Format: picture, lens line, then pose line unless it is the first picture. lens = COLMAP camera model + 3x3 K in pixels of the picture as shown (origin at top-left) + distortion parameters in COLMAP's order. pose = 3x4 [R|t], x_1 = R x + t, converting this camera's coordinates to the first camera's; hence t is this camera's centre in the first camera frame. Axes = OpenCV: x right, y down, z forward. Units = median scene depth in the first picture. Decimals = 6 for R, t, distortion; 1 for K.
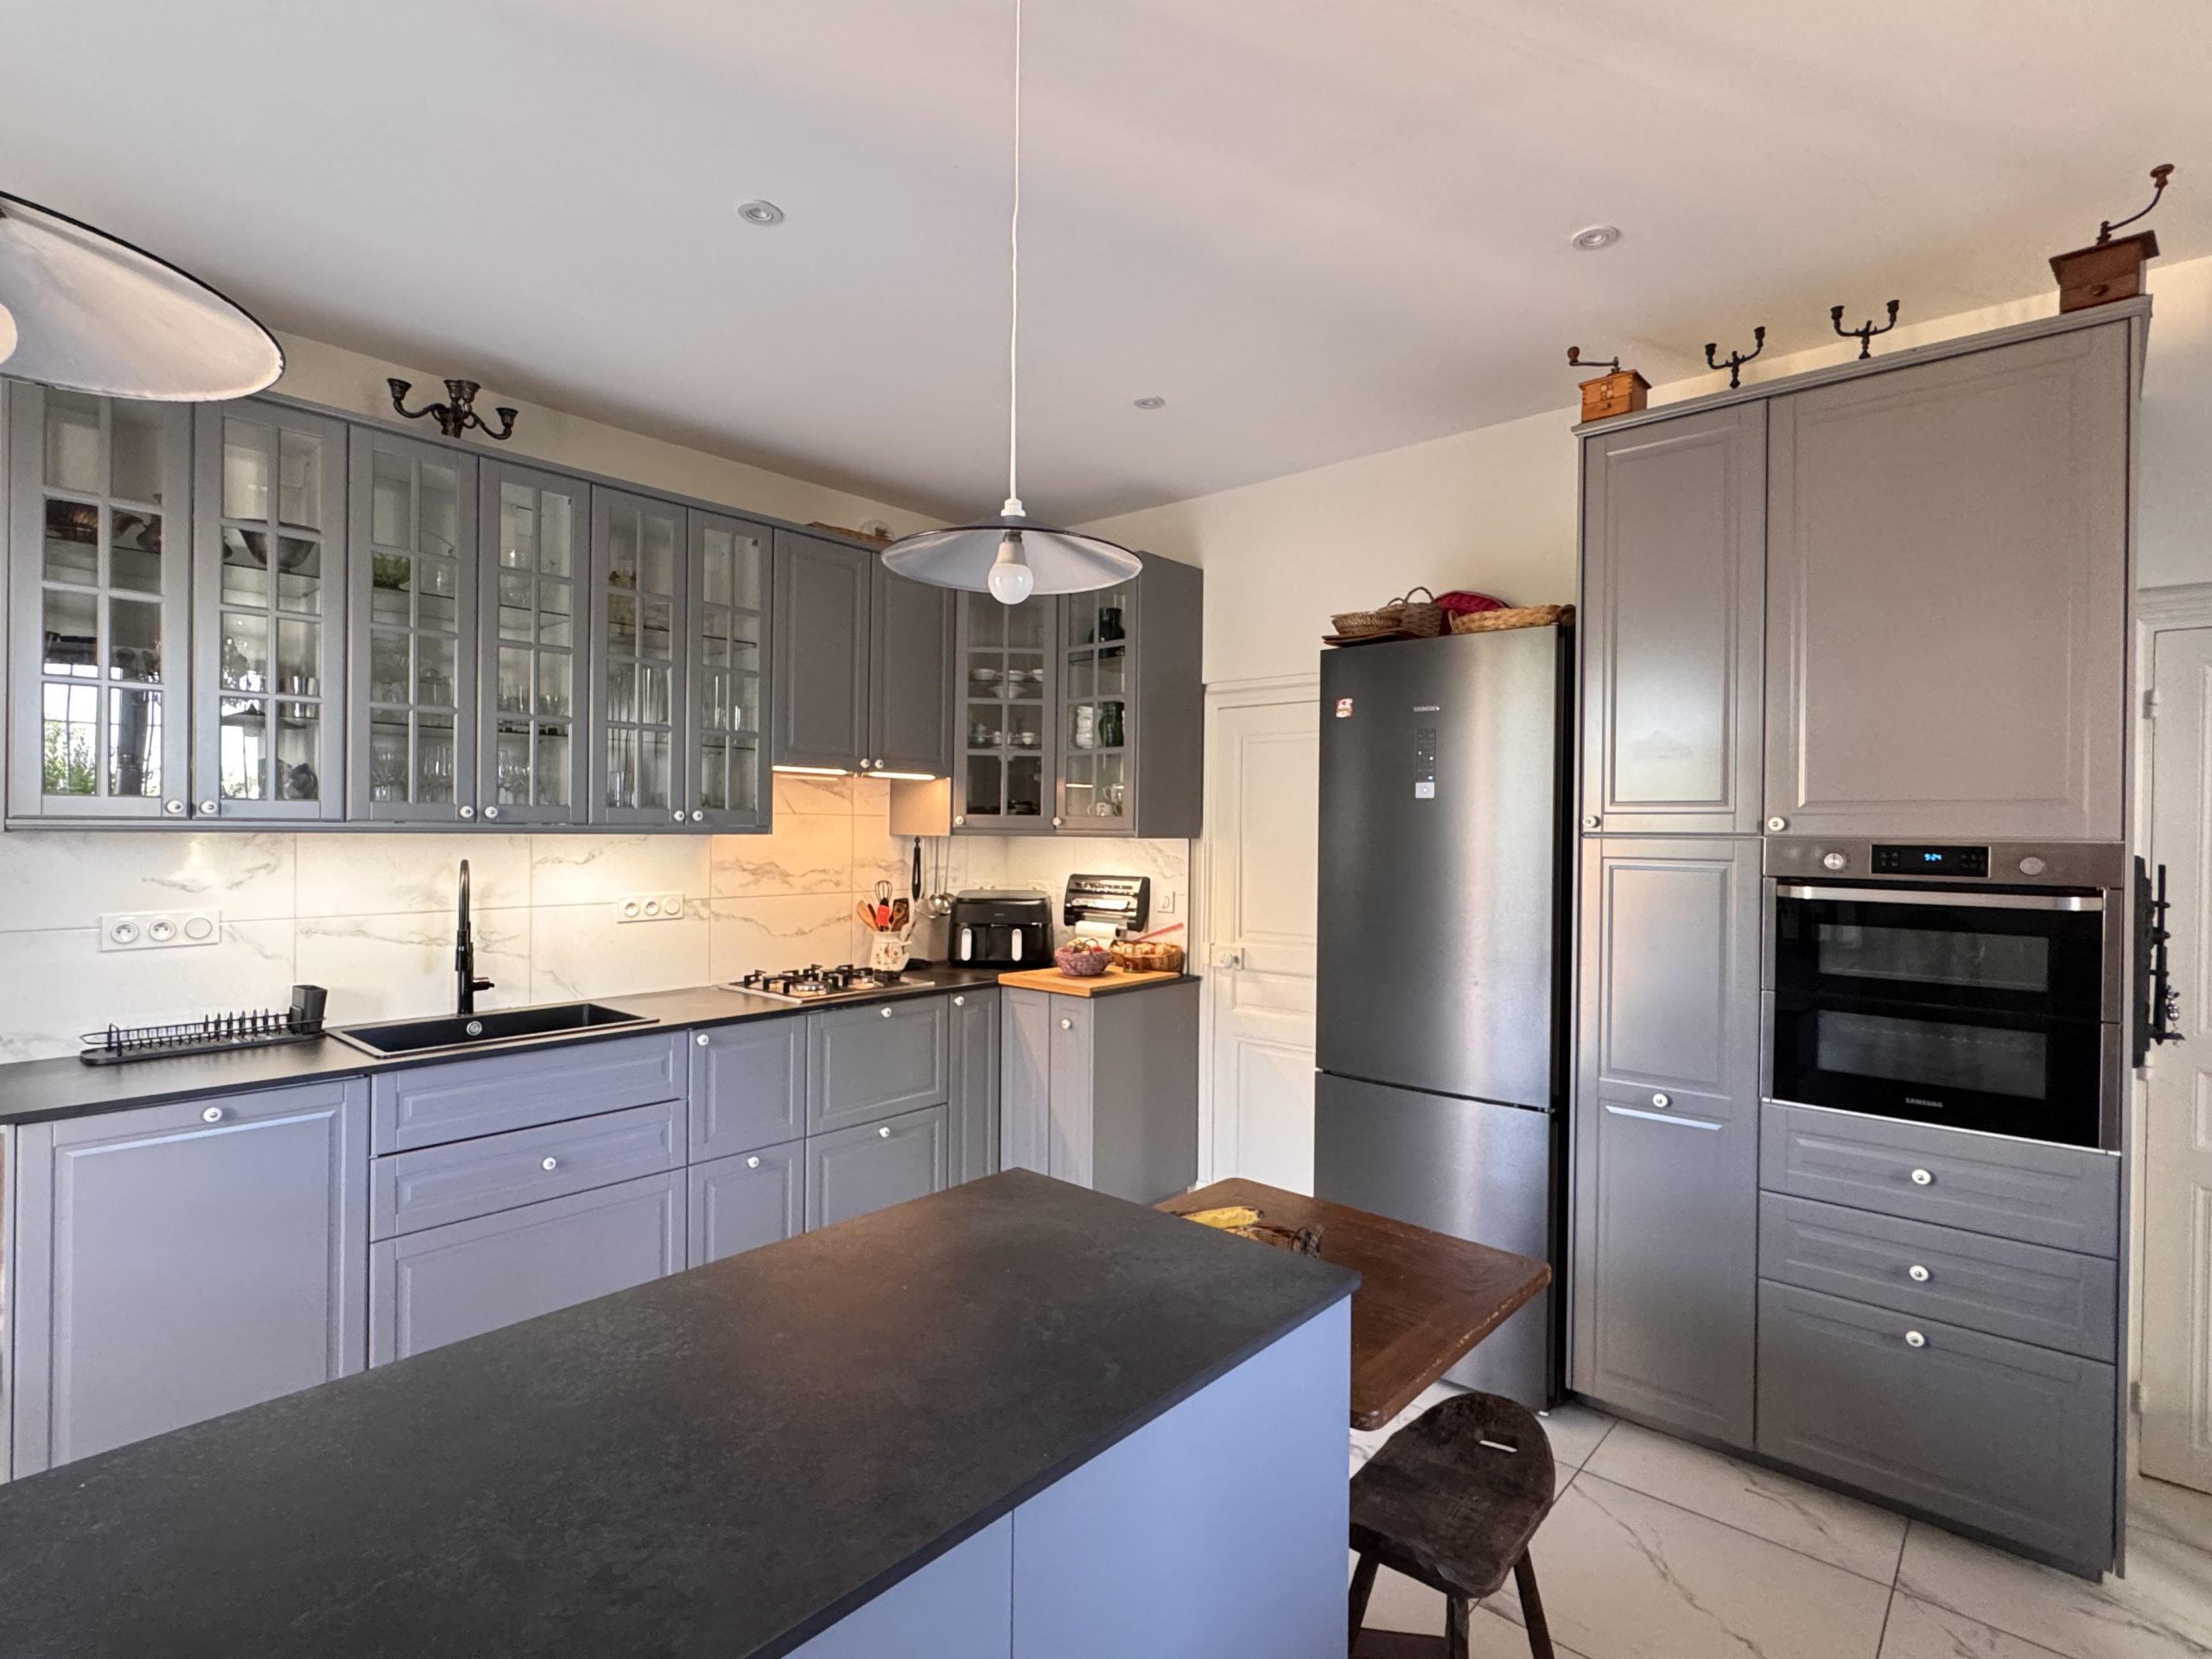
lens RADIAL K [[1095.4, 0, 1106.0], [0, 1095.4, 829.5], [0, 0, 1]] dist [0.000947, 0.000295]
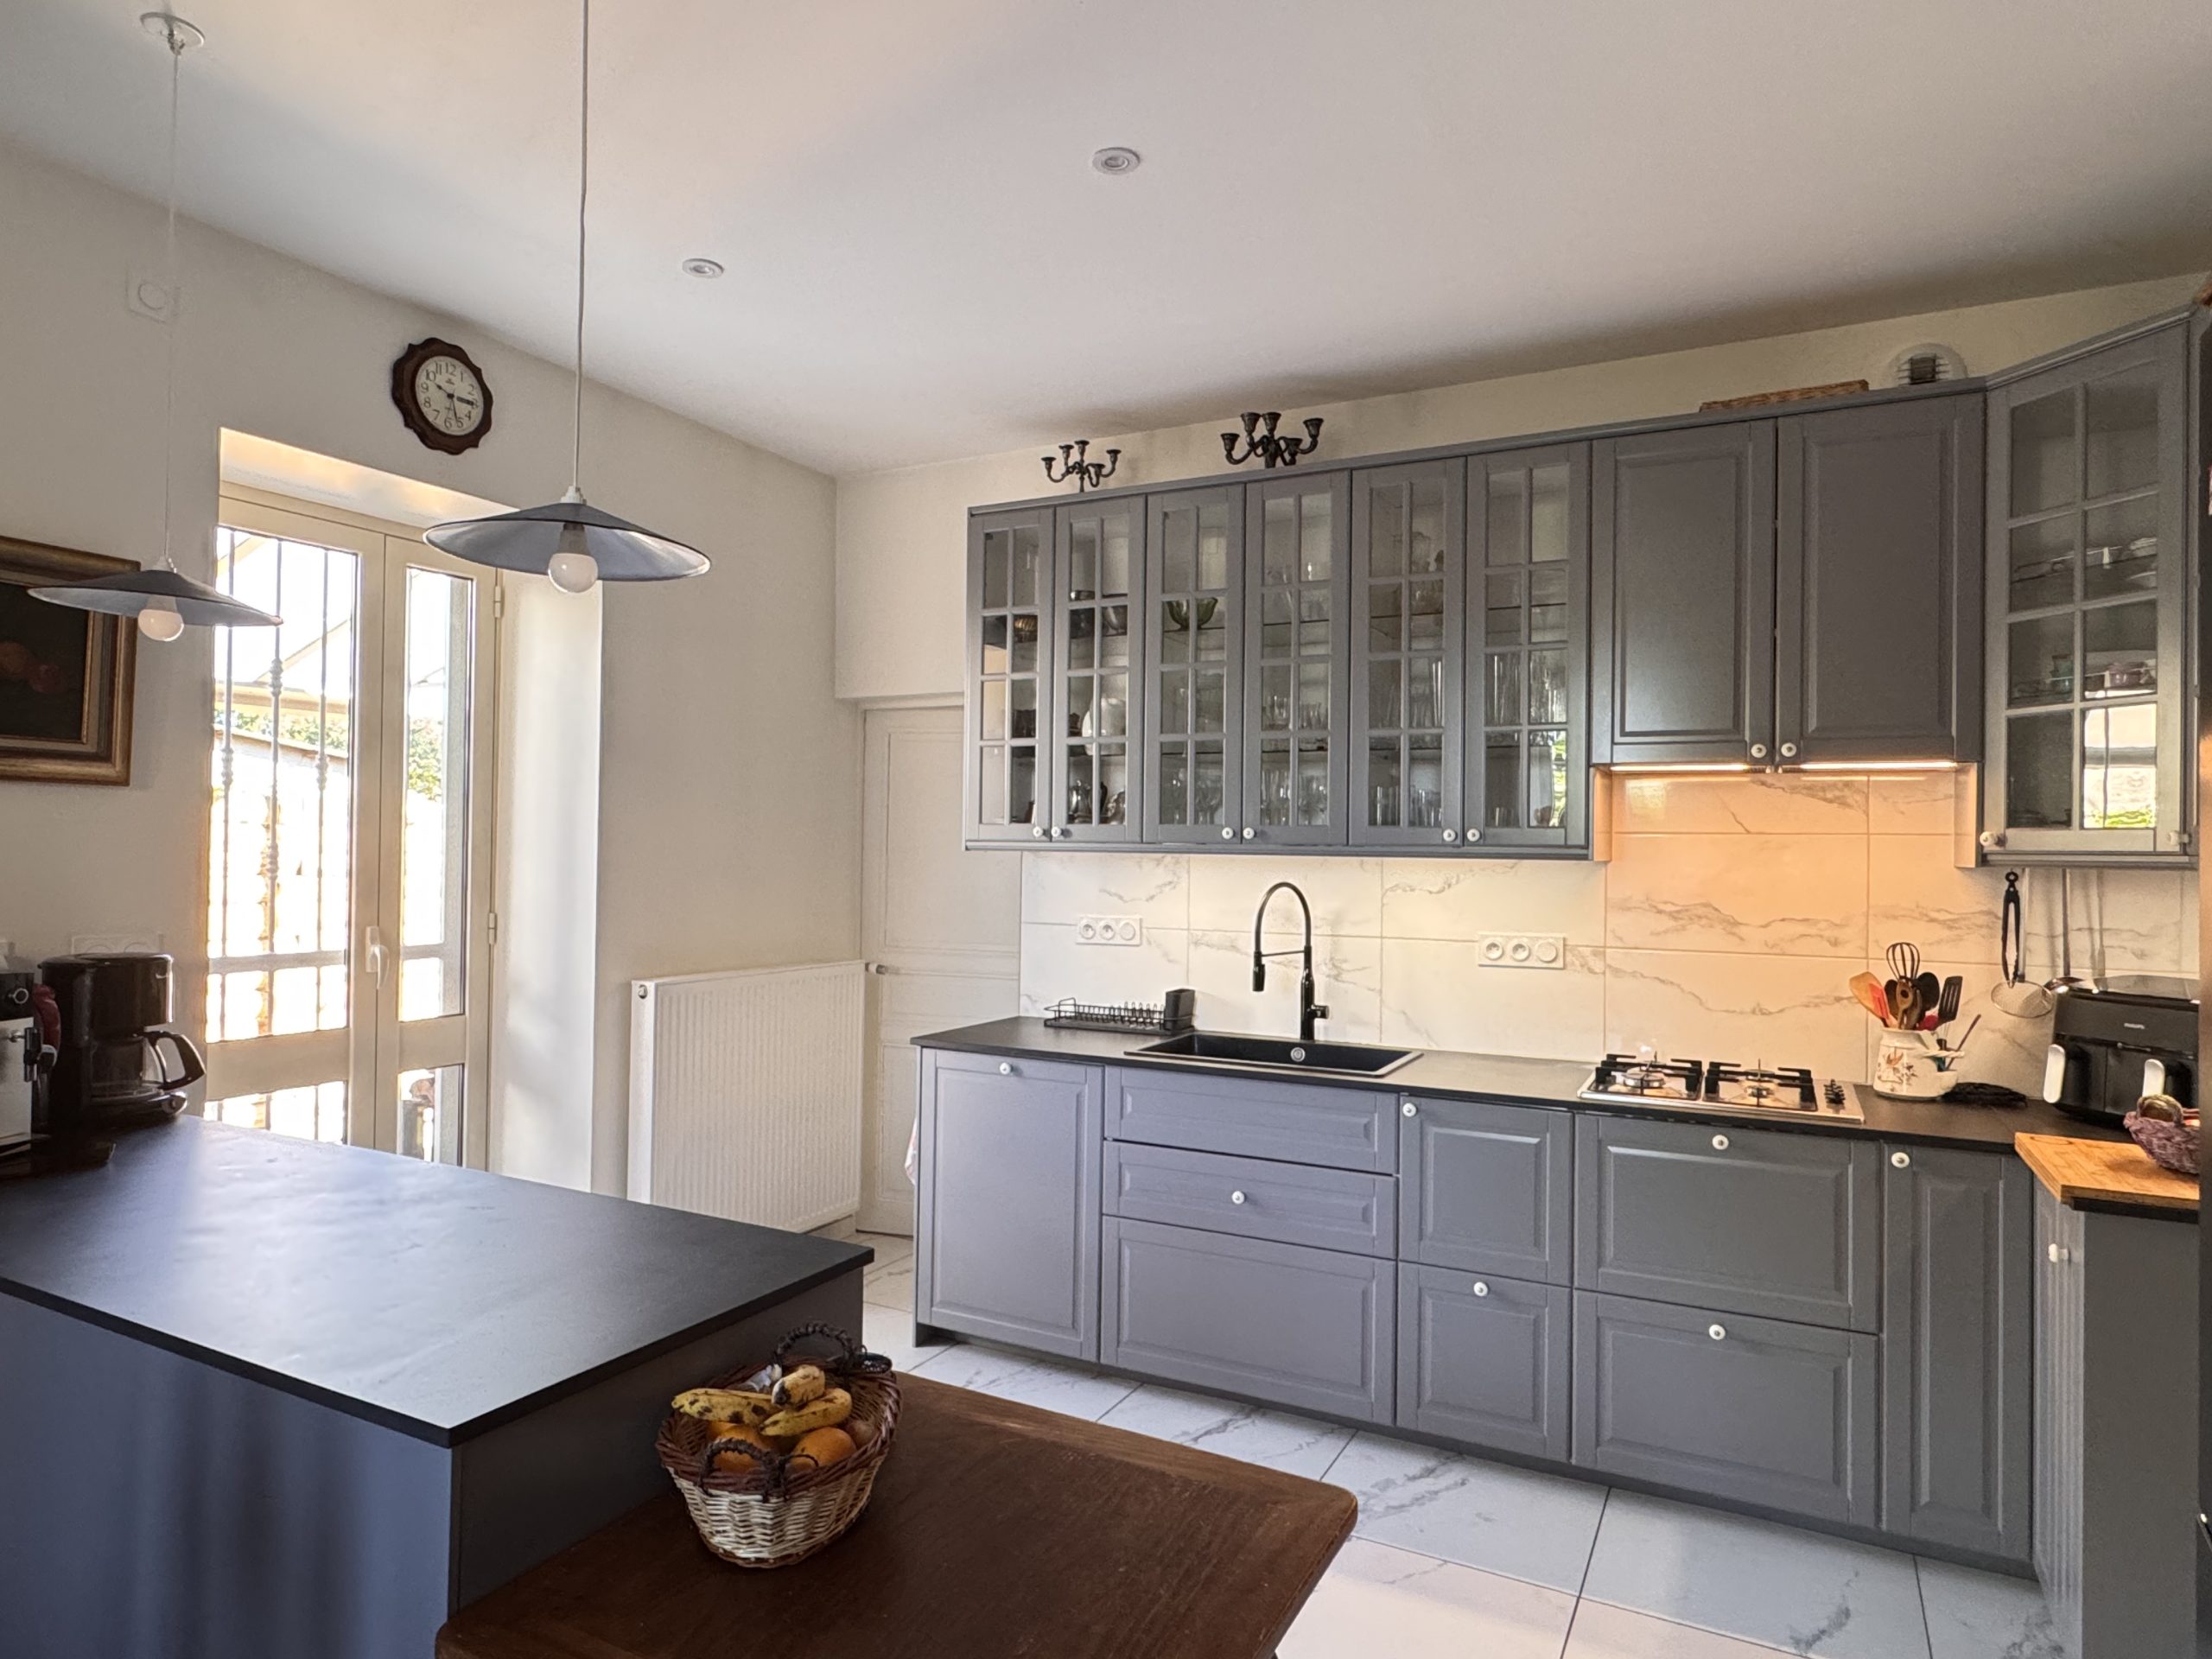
lens RADIAL K [[1310.7, 0, 1106.0], [0, 1310.7, 829.5], [0, 0, 1]] dist [-0.000461, -0.000469]
pose [[0.233082, -0.021513, -0.972219, 0.496737], [-0.011768, 0.999620, -0.024941, 0.010070], [0.972386, 0.017254, 0.232741, 0.518759]]
